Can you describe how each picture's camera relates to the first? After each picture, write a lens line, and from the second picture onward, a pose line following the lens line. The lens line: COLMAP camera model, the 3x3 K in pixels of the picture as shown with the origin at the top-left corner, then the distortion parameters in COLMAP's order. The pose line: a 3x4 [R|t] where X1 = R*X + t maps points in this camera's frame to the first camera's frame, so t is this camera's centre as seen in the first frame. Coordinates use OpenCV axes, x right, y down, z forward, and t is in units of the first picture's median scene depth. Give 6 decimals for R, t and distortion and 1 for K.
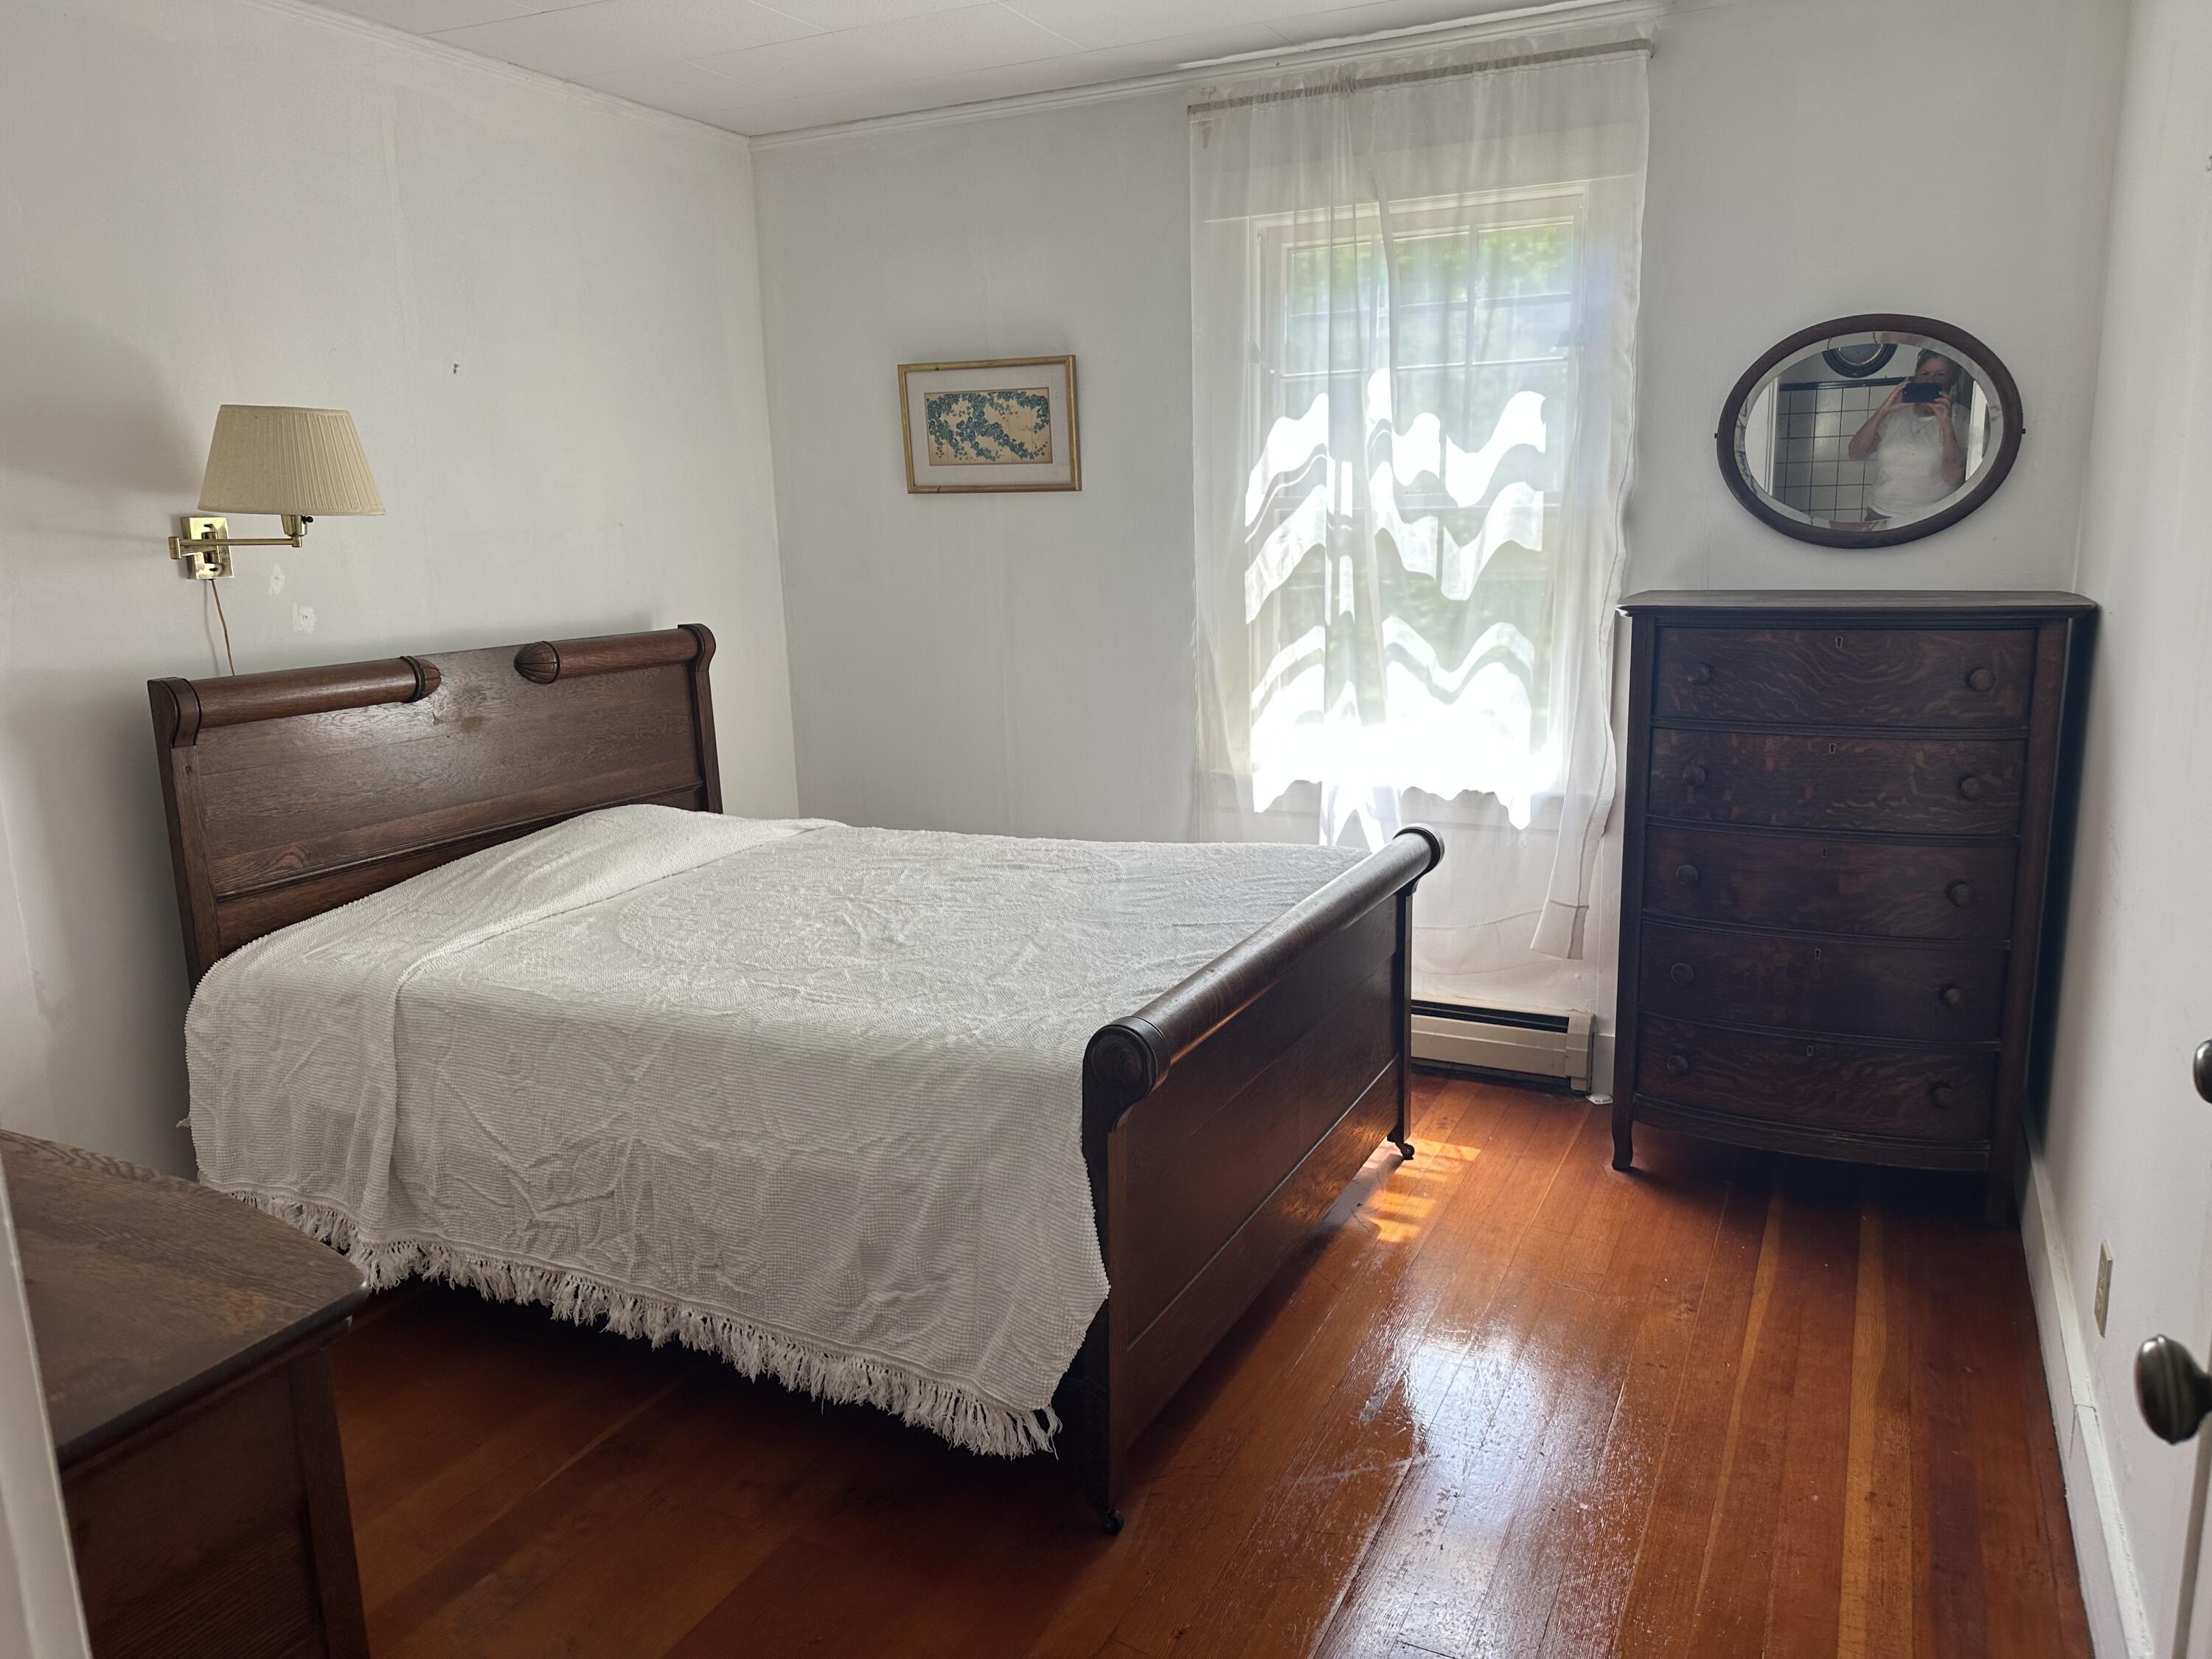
lens RADIAL K [[1557.8, 0, 1106.0], [0, 1557.8, 829.5], [0, 0, 1]] dist [0.129036, -0.106055]
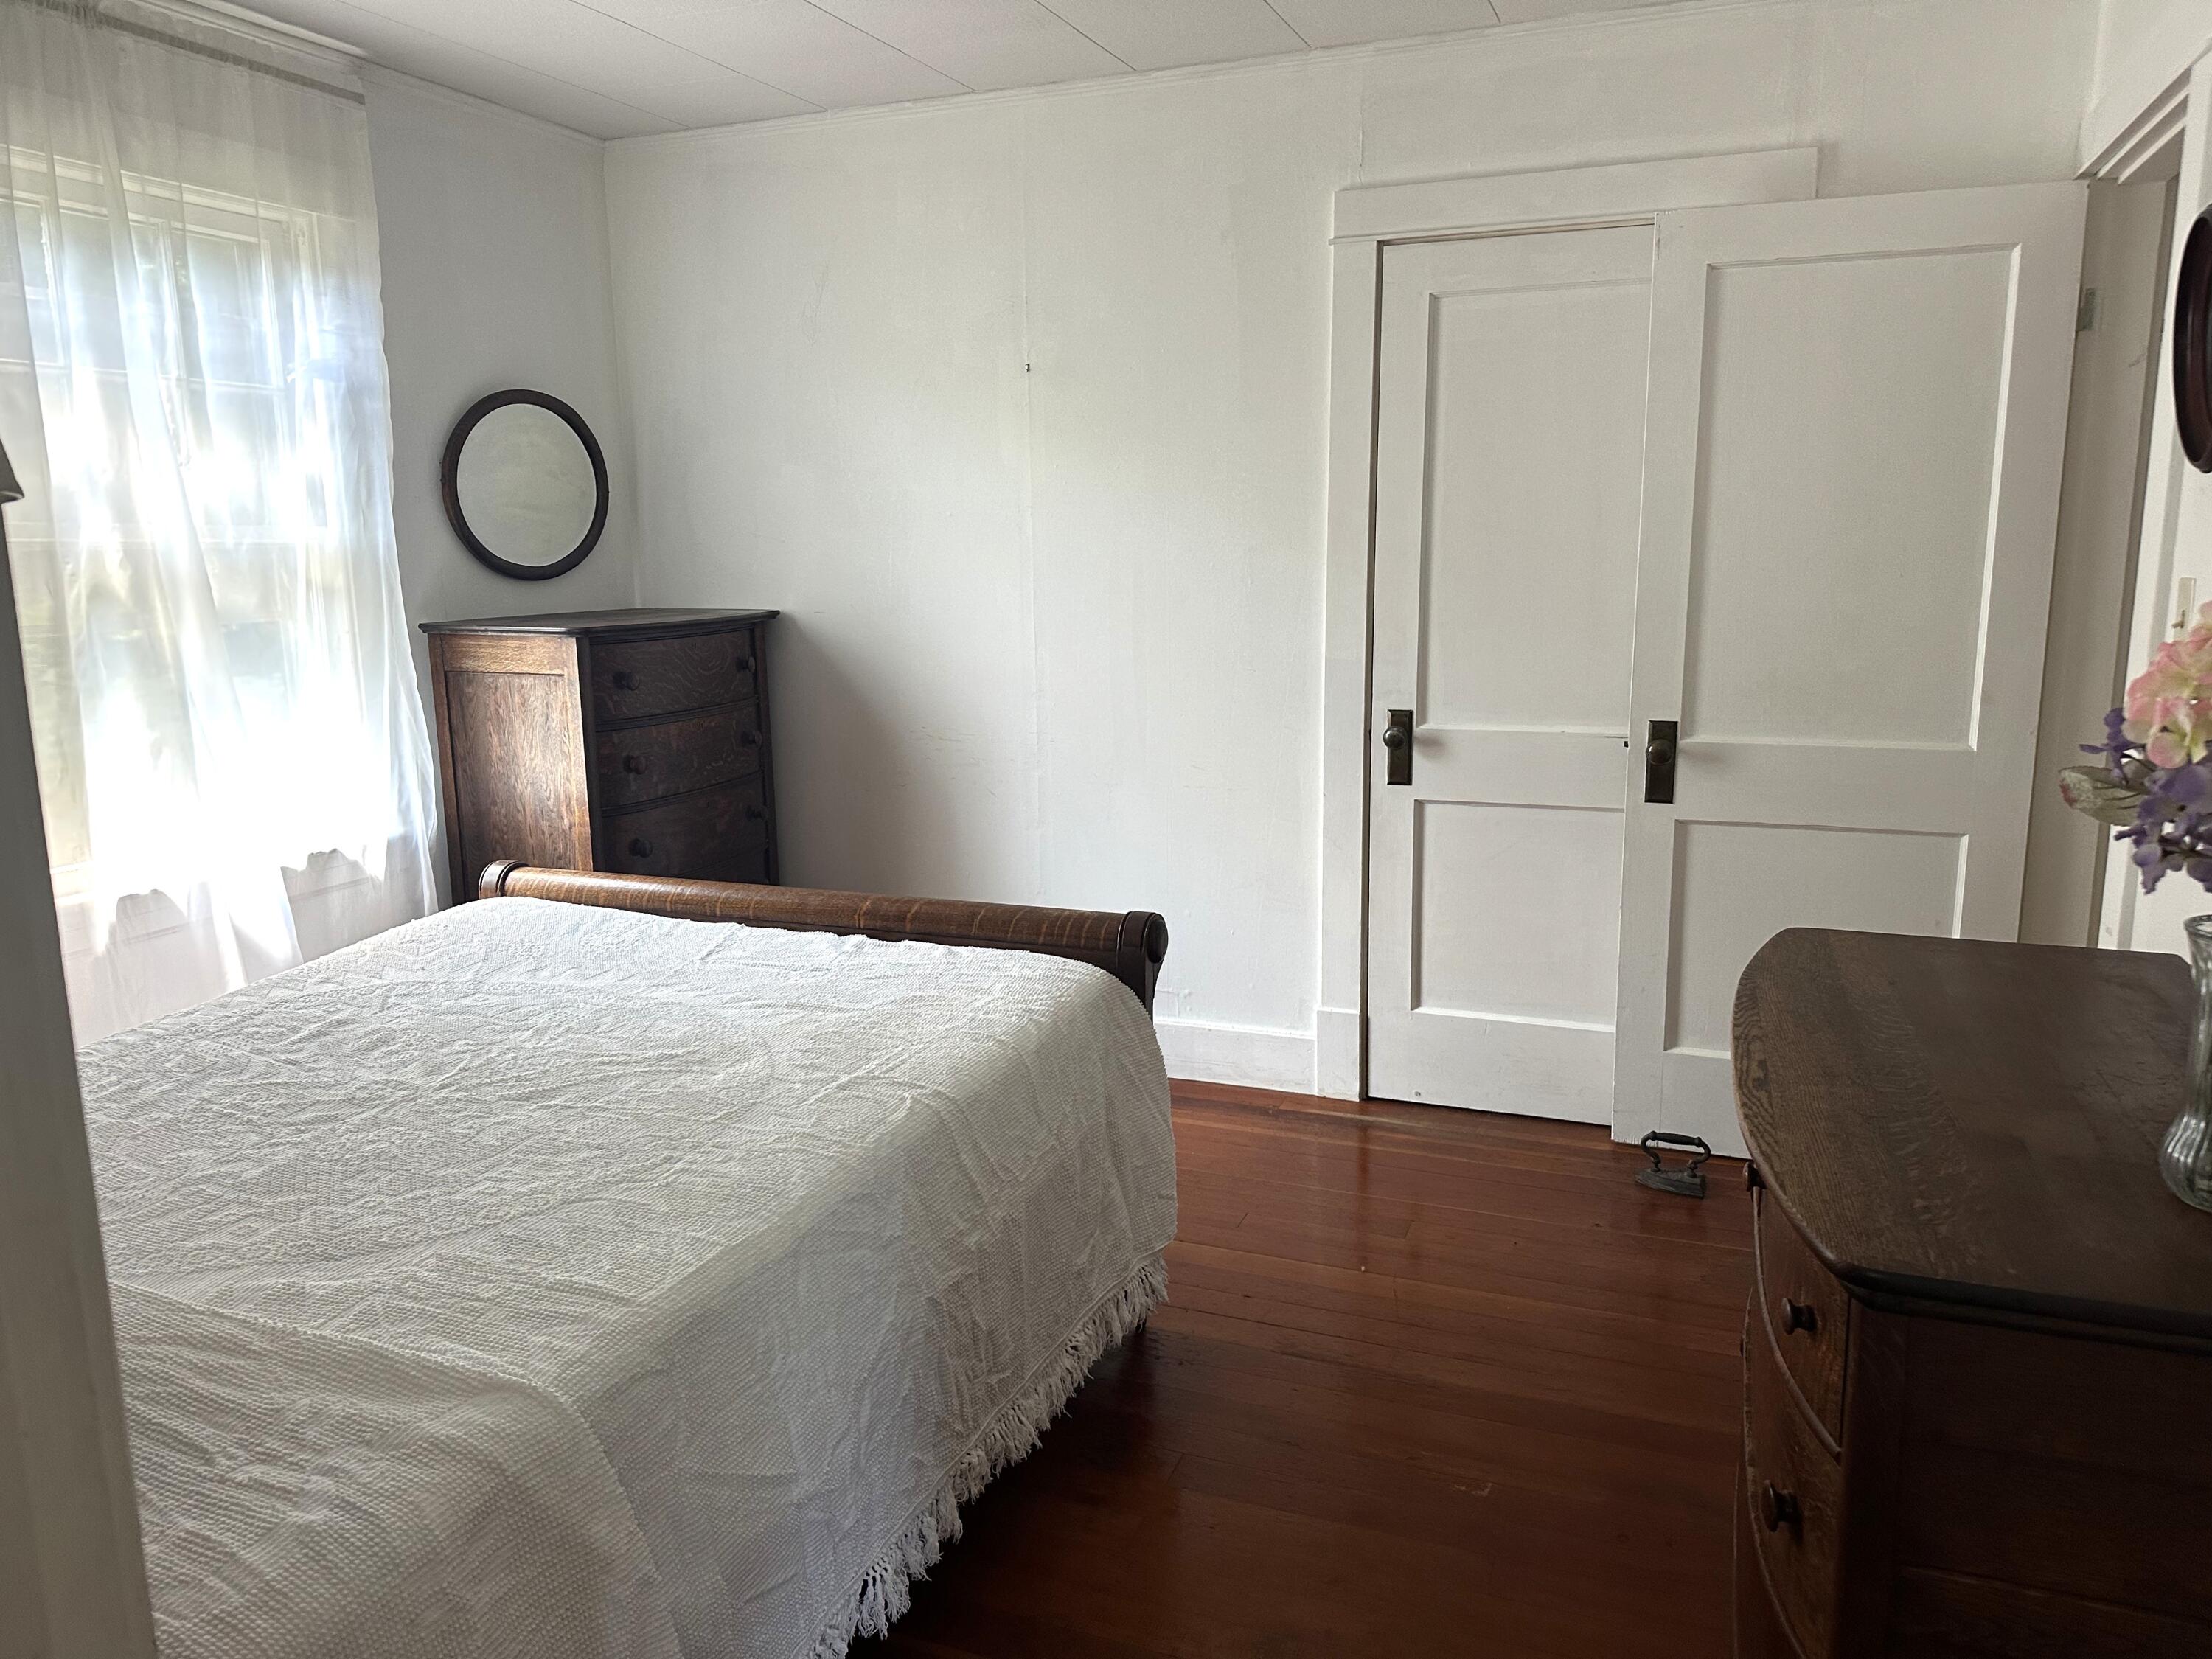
lens RADIAL K [[1557.8, 0, 1106.0], [0, 1557.8, 829.5], [0, 0, 1]] dist [0.129036, -0.106055]
pose [[-0.084757, -0.167159, 0.982280, -0.895545], [0.221976, 0.957885, 0.182161, -0.133206], [-0.971361, 0.233482, -0.044082, 0.760832]]
